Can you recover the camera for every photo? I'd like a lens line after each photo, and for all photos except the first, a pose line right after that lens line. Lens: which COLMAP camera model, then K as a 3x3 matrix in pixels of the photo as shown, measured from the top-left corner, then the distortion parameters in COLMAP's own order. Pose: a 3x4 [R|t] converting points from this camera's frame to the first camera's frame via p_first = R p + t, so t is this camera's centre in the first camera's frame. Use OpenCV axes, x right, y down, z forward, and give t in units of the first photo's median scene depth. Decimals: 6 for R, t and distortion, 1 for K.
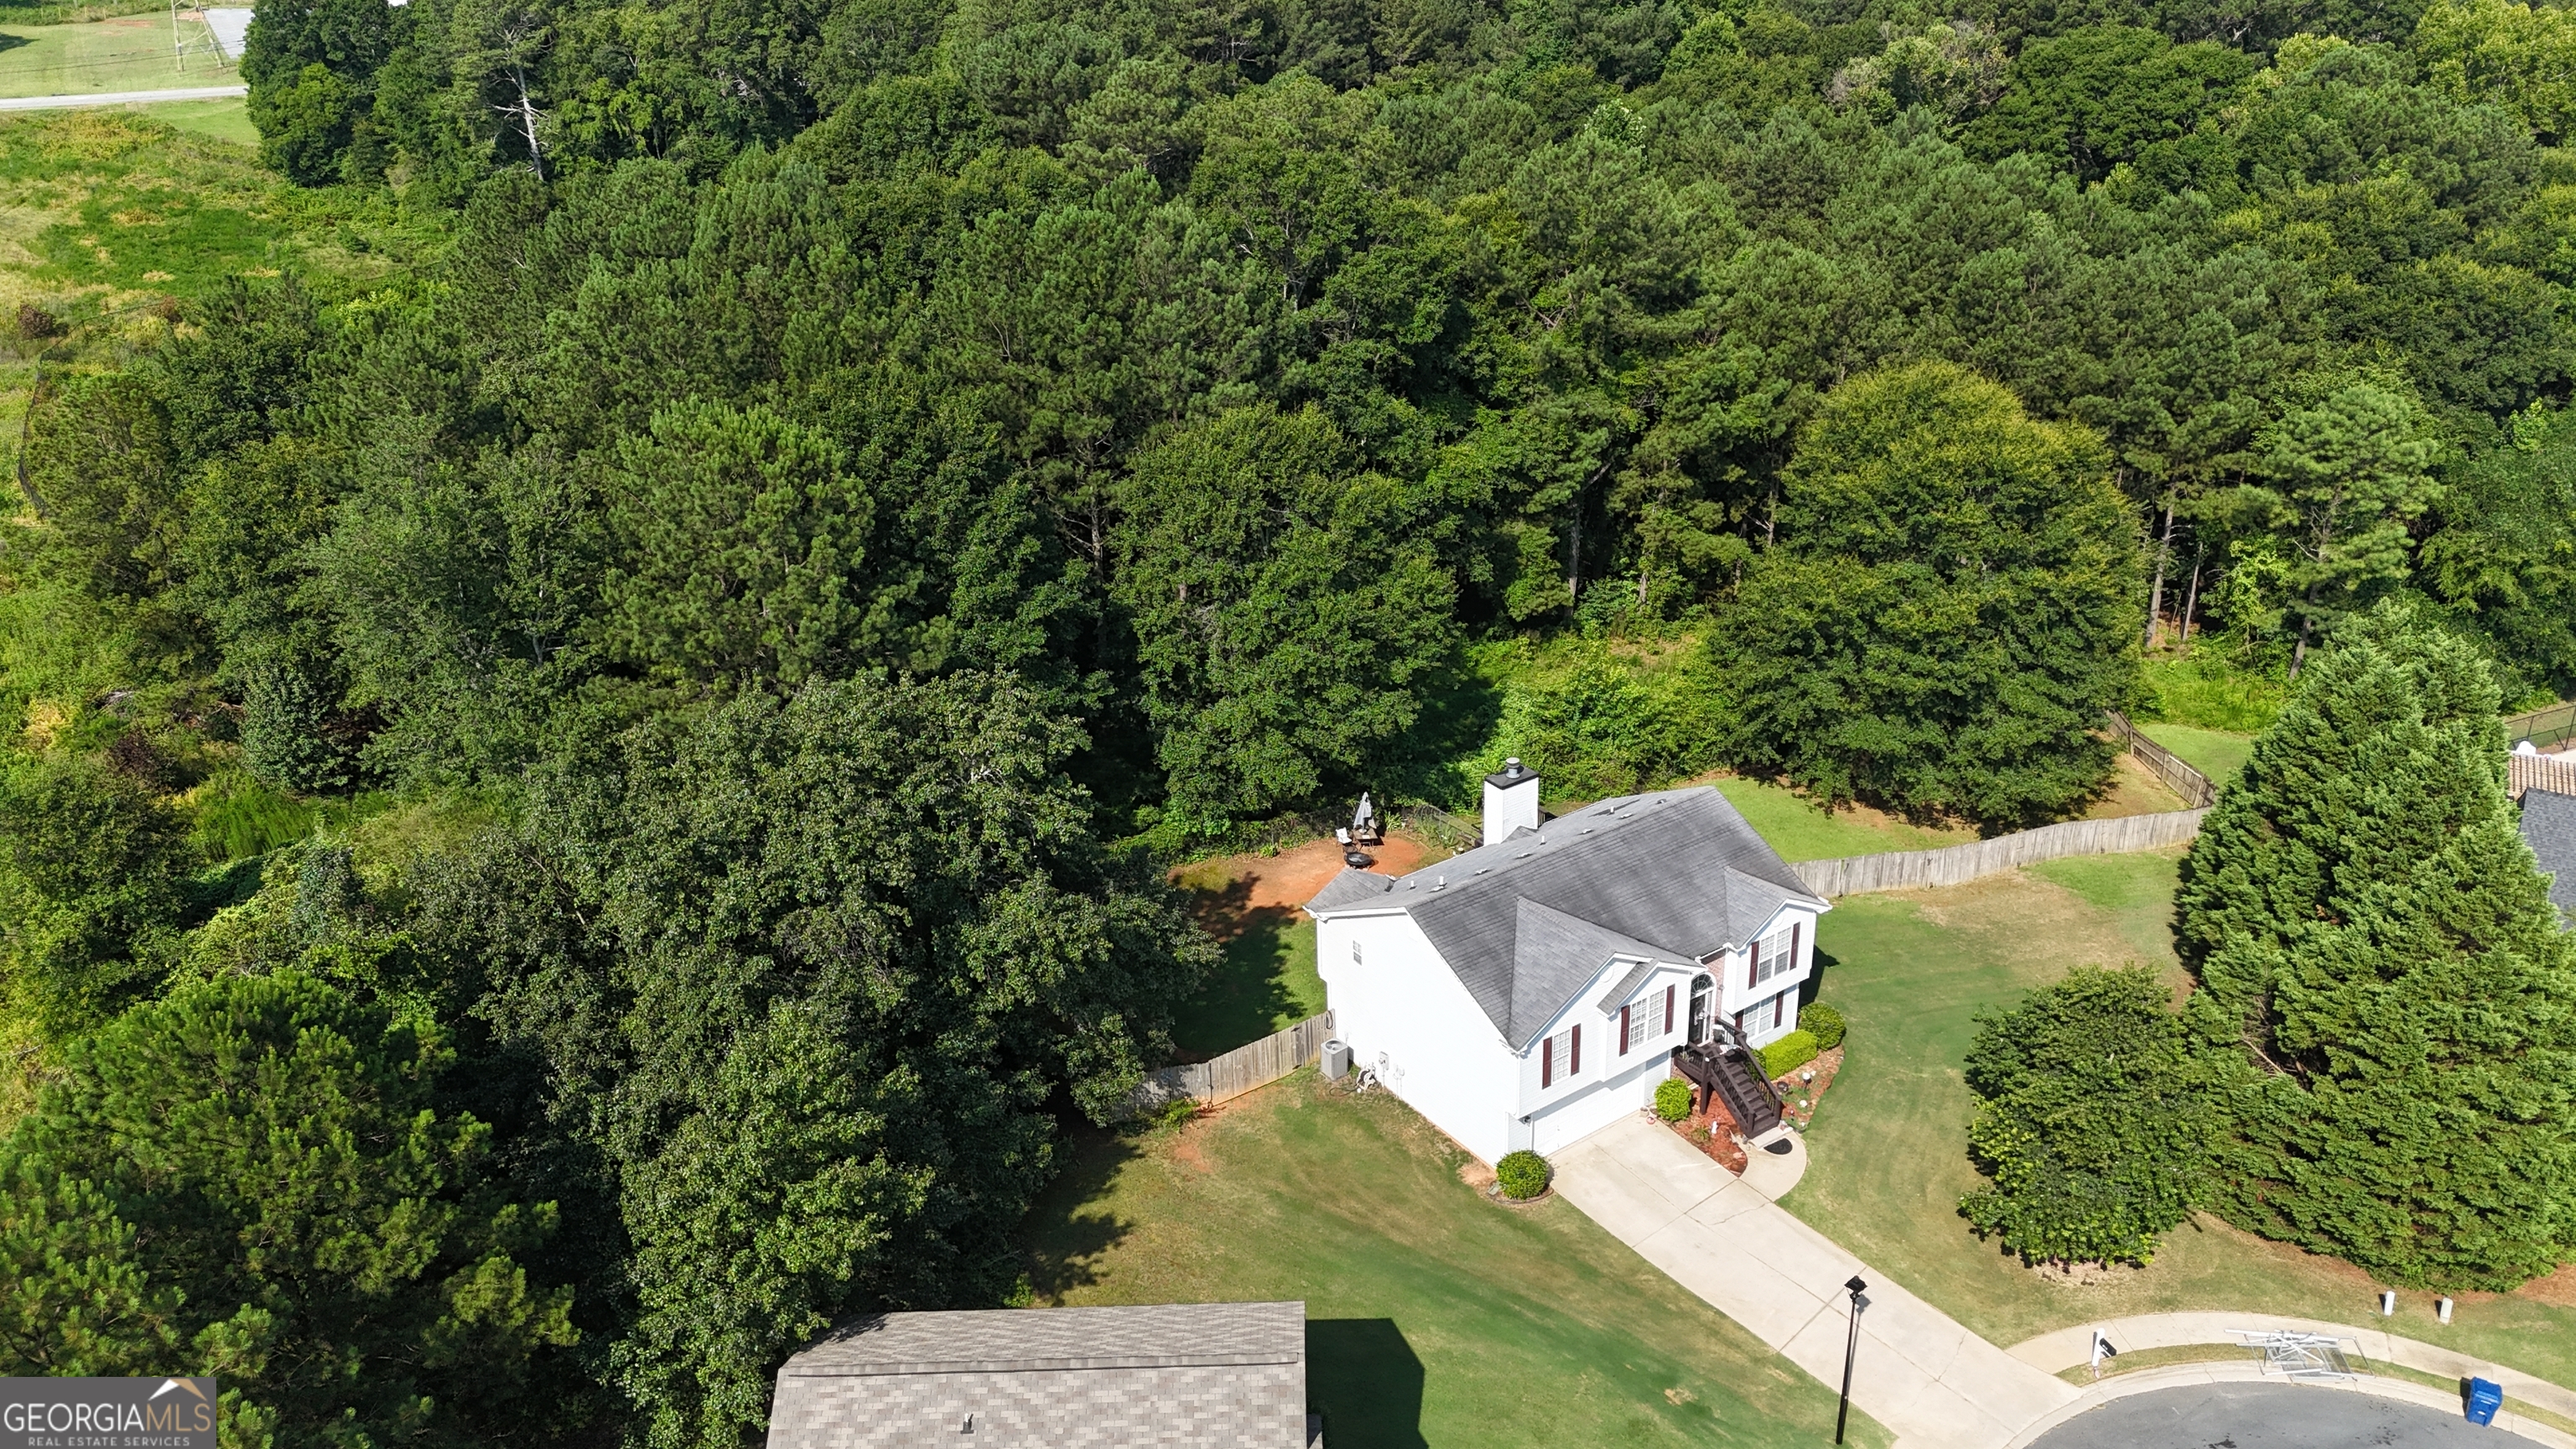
lens RADIAL K [[1989.2, 0, 1297.2], [0, 1989.2, 659.7], [0, 0, 1]] dist [0.071328, -0.001526]
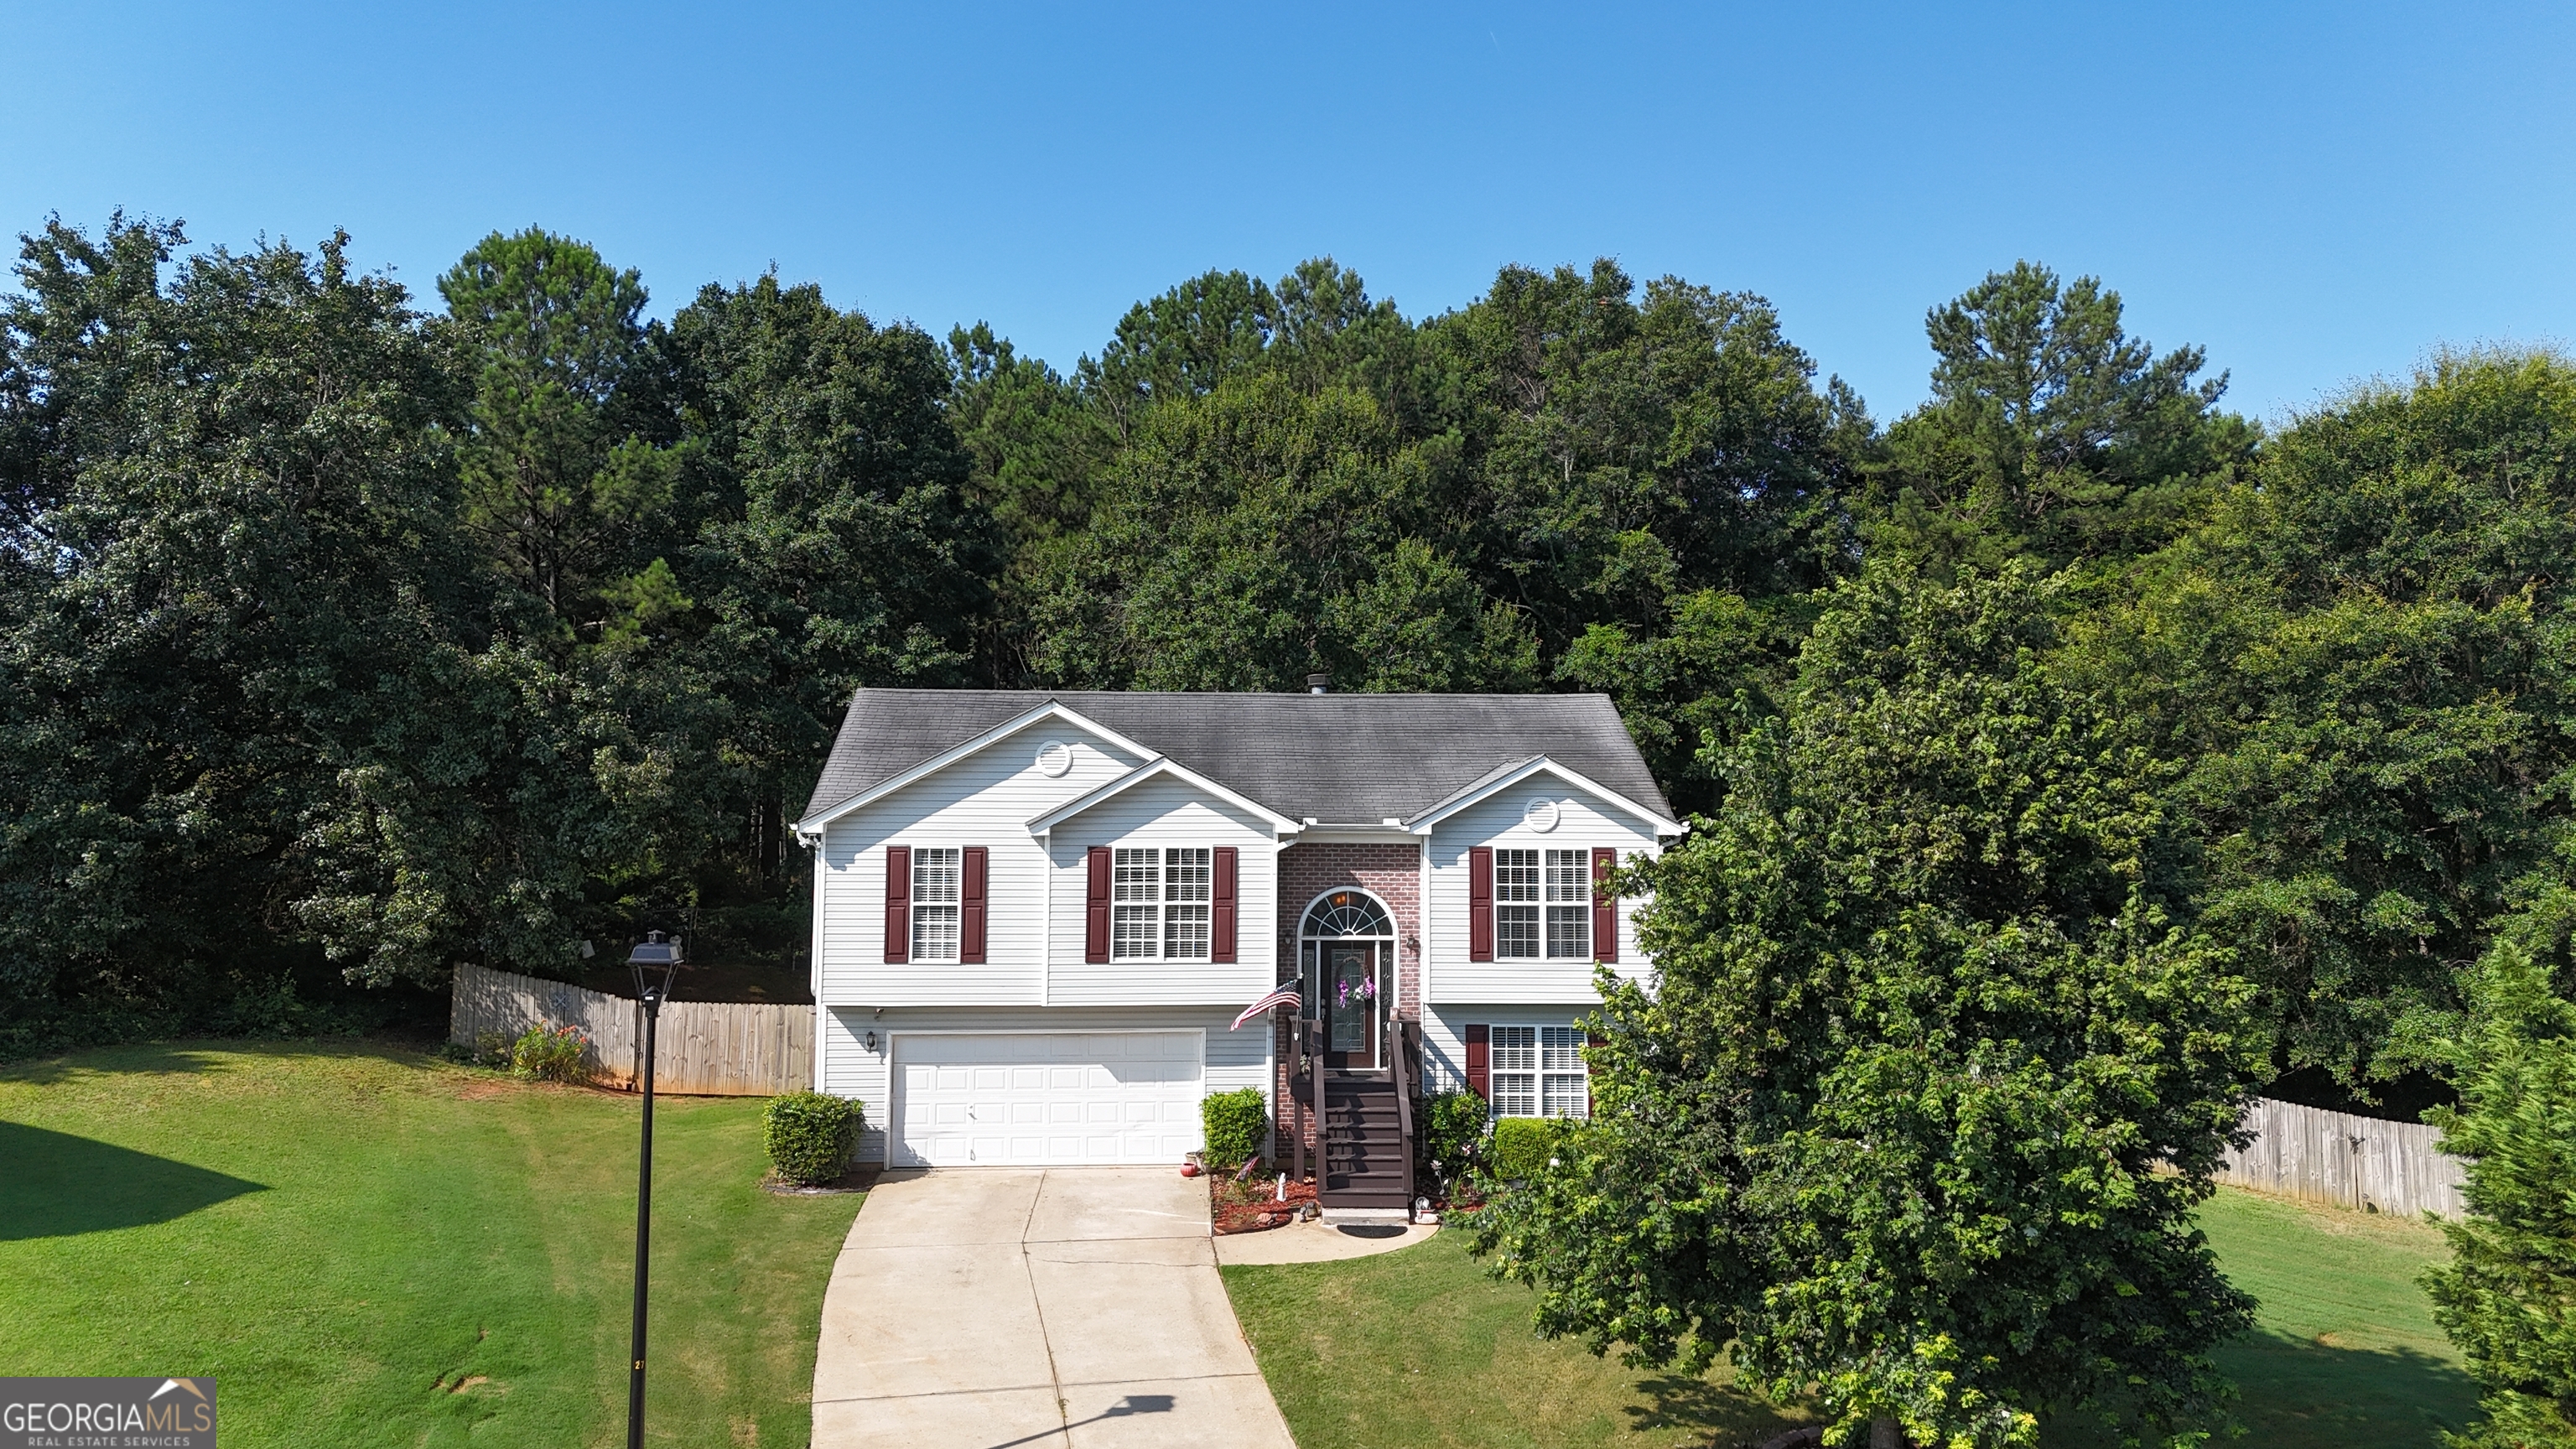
lens RADIAL K [[1889.1, 0, 1272.6], [0, 1889.1, 718.5], [0, 0, 1]] dist [0.070669, -0.059900]
pose [[0.836247, -0.004987, -0.548330, 0.448633], [-0.231206, 0.903520, -0.360825, 0.296777], [0.497226, 0.428516, 0.754413, 0.631623]]
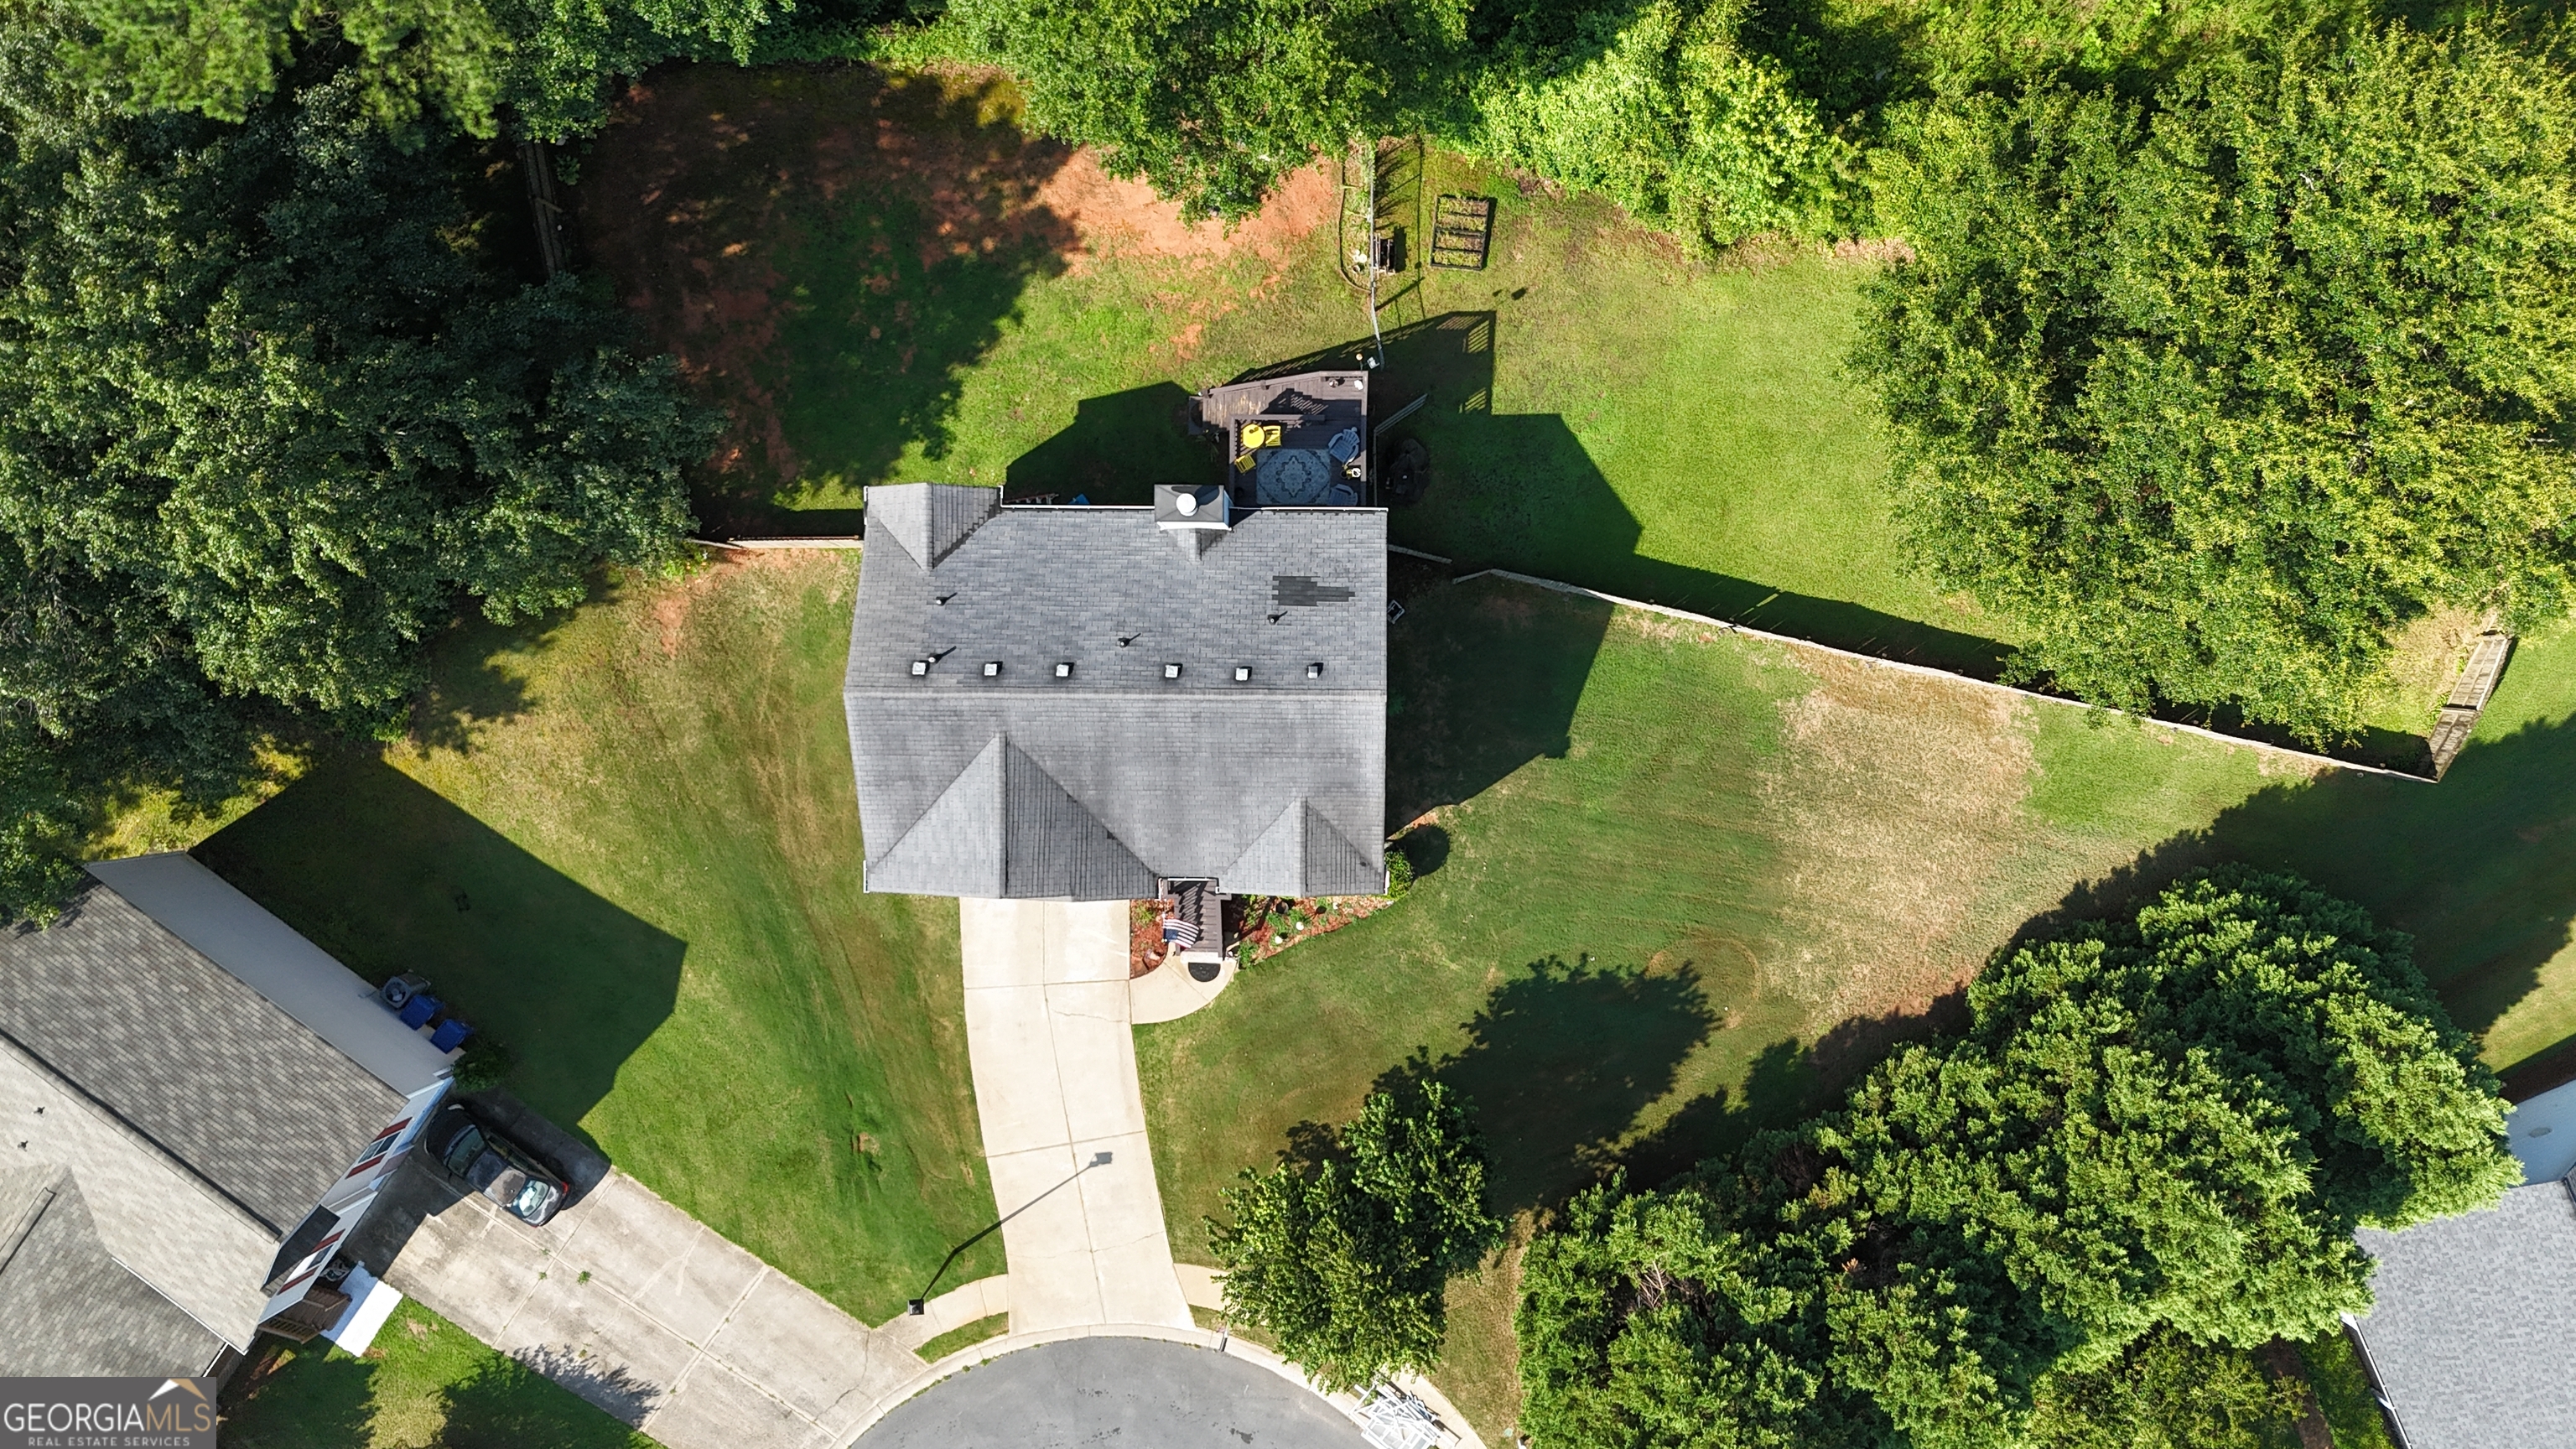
lens RADIAL K [[1903.4, 0, 1288.0], [0, 1903.4, 724.5], [0, 0, 1]] dist [0.061959, -0.068655]
pose [[0.807599, 0.589661, 0.009134, 0.196608], [-0.215234, 0.280294, 0.935473, -0.624871], [0.549052, -0.757453, 0.353280, 0.796069]]
